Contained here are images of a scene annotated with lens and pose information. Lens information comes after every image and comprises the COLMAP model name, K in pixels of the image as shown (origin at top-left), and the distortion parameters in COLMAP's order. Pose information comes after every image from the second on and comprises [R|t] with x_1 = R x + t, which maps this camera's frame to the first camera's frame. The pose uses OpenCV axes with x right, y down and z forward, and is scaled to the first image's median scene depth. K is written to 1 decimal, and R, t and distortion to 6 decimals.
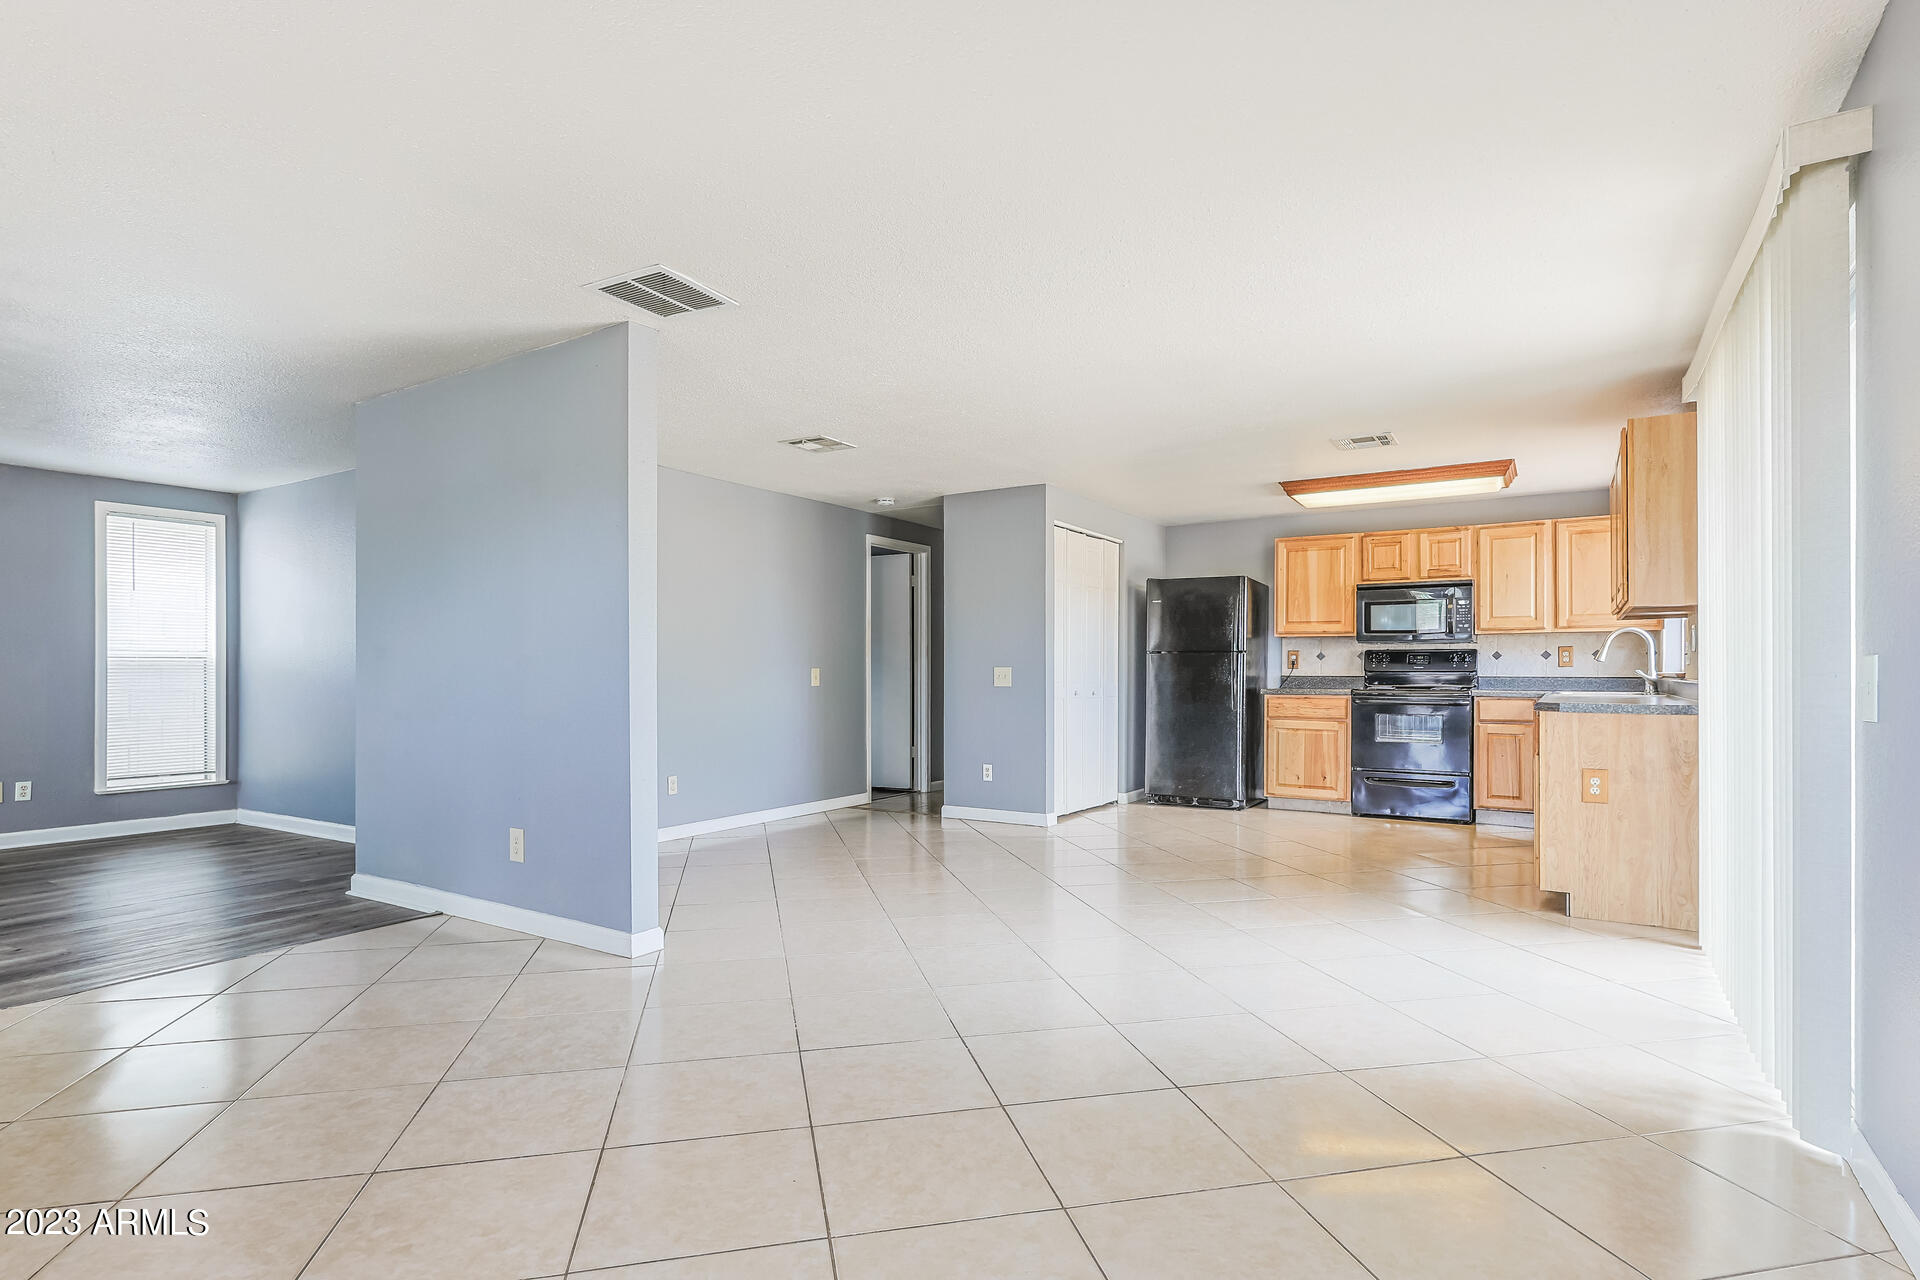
lens RADIAL K [[975.2, 0, 959.4], [0, 975.2, 674.6], [0, 0, 1]] dist [-0.000482, 0.000070]
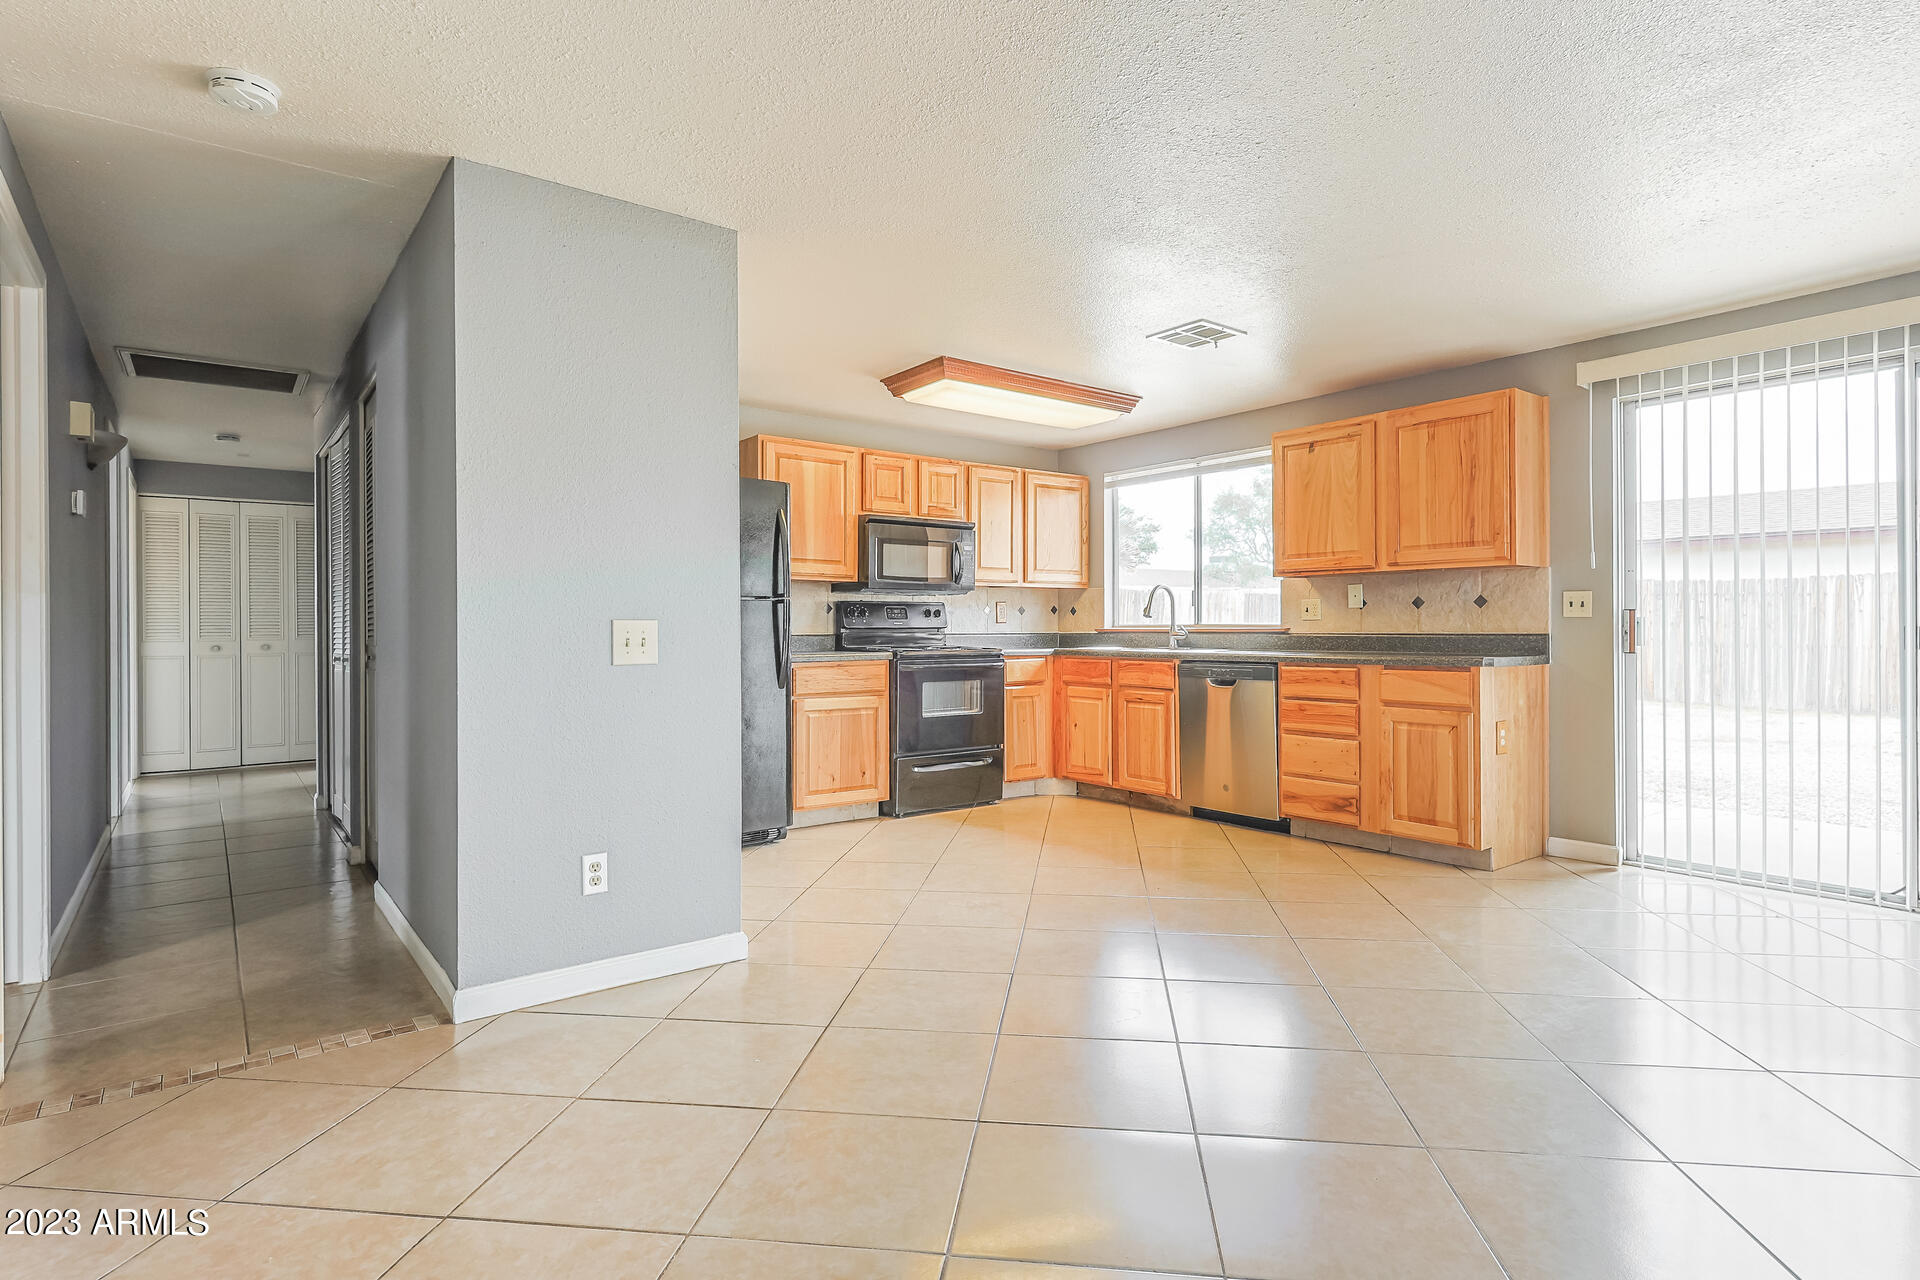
lens RADIAL K [[985.8, 0, 961.7], [0, 985.8, 628.1], [0, 0, 1]] dist [-0.000360, -0.000083]
pose [[0.347048, -0.001839, 0.937846, -0.286162], [0.007079, 0.999975, -0.000659, -0.002421], [-0.937821, 0.006868, 0.347052, 0.650284]]
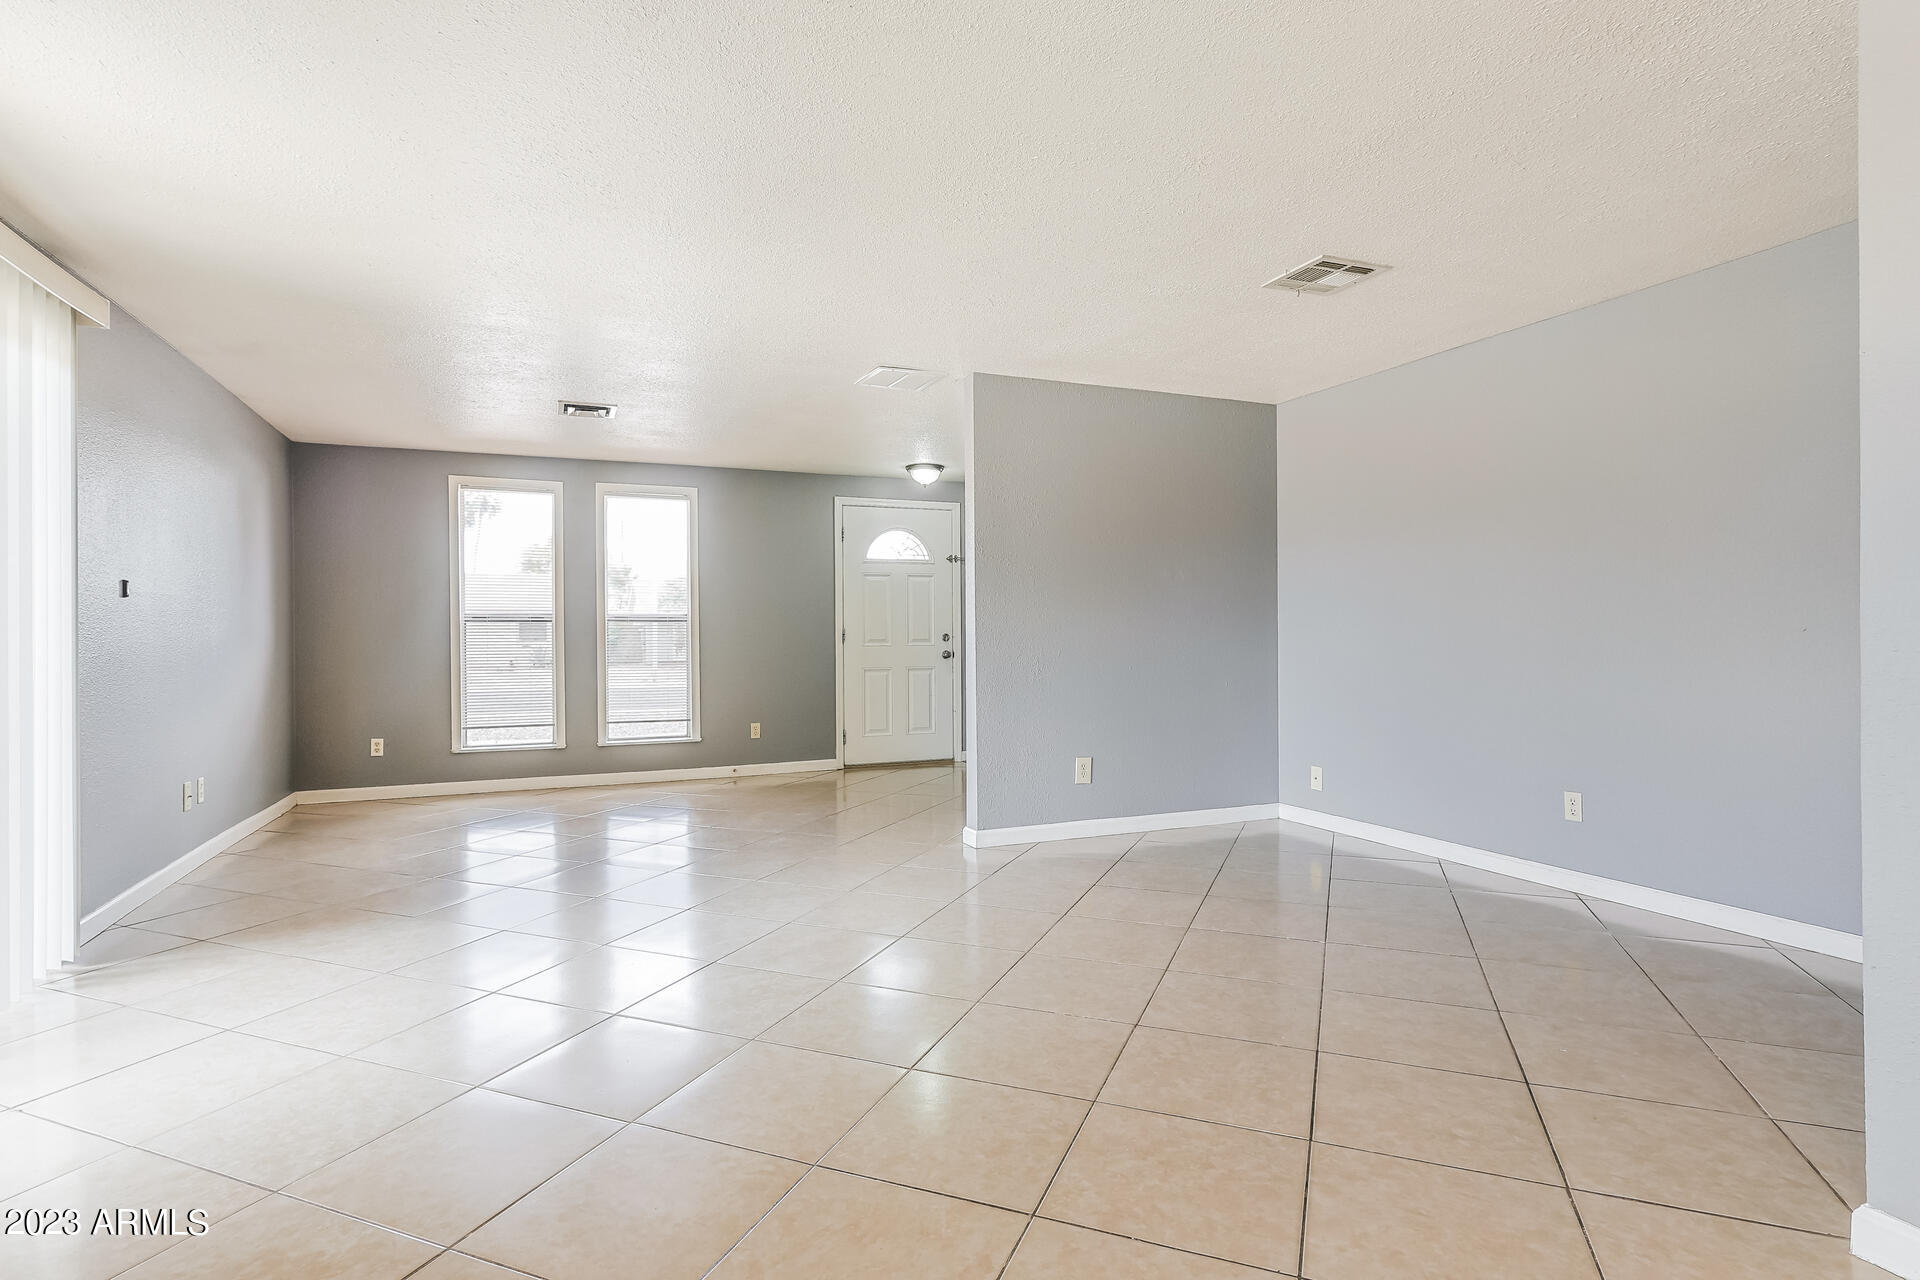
lens RADIAL K [[959.3, 0, 930.6], [0, 959.3, 632.9], [0, 0, 1]] dist [-0.000655, -0.000033]
pose [[-0.588957, 0.005040, -0.808149, 0.373905], [0.005734, 0.999981, 0.002058, -0.001903], [0.808144, -0.003422, -0.588975, 0.844078]]
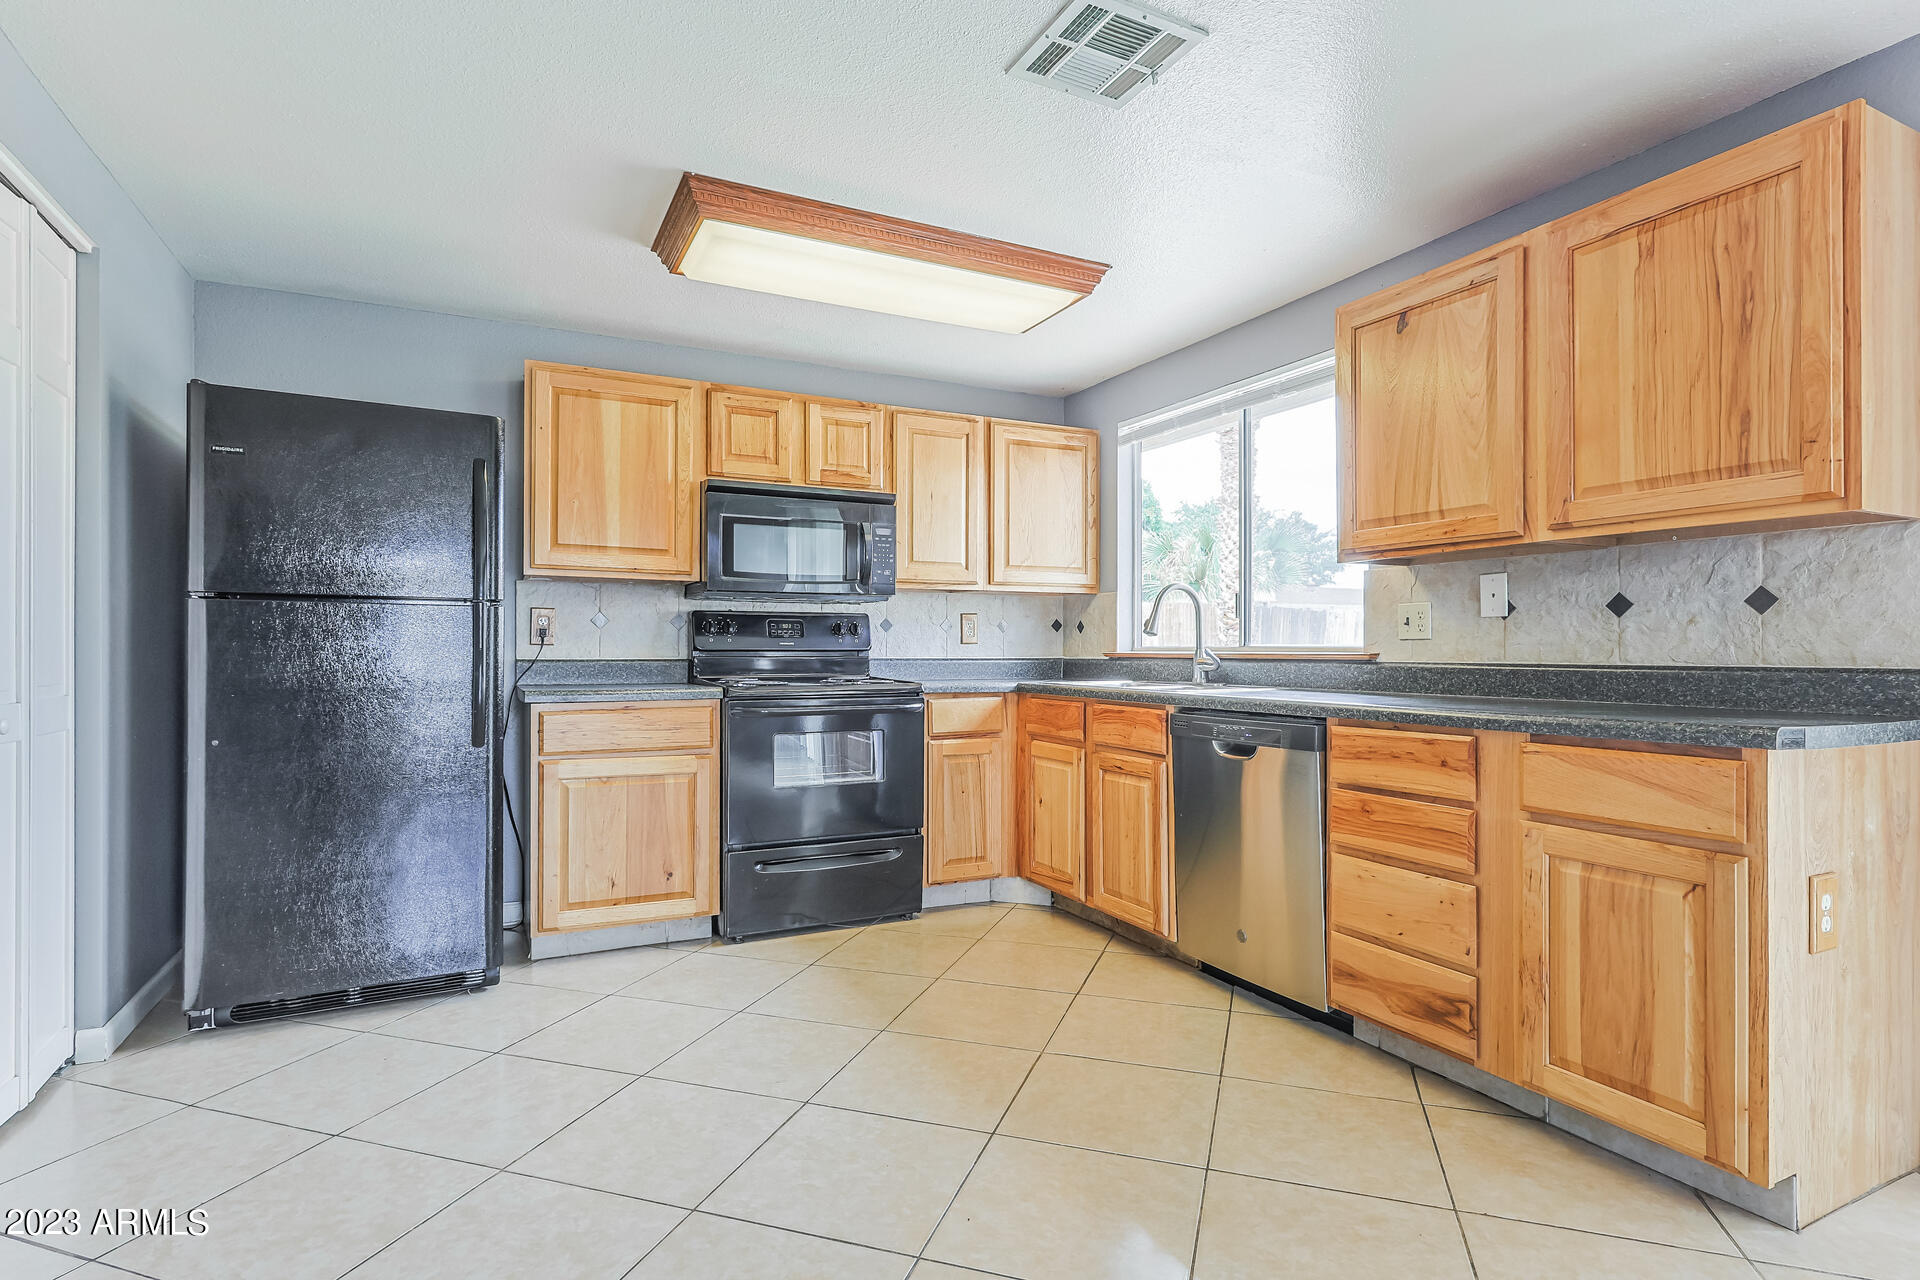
lens RADIAL K [[966.1, 0, 960.5], [0, 966.1, 650.2], [0, 0, 1]] dist [0.000982, 0.000850]
pose [[0.518345, 0.000190, 0.855171, 0.043969], [0.002601, 0.999995, -0.001799, -0.002173], [-0.855168, 0.003157, 0.518342, 0.613547]]
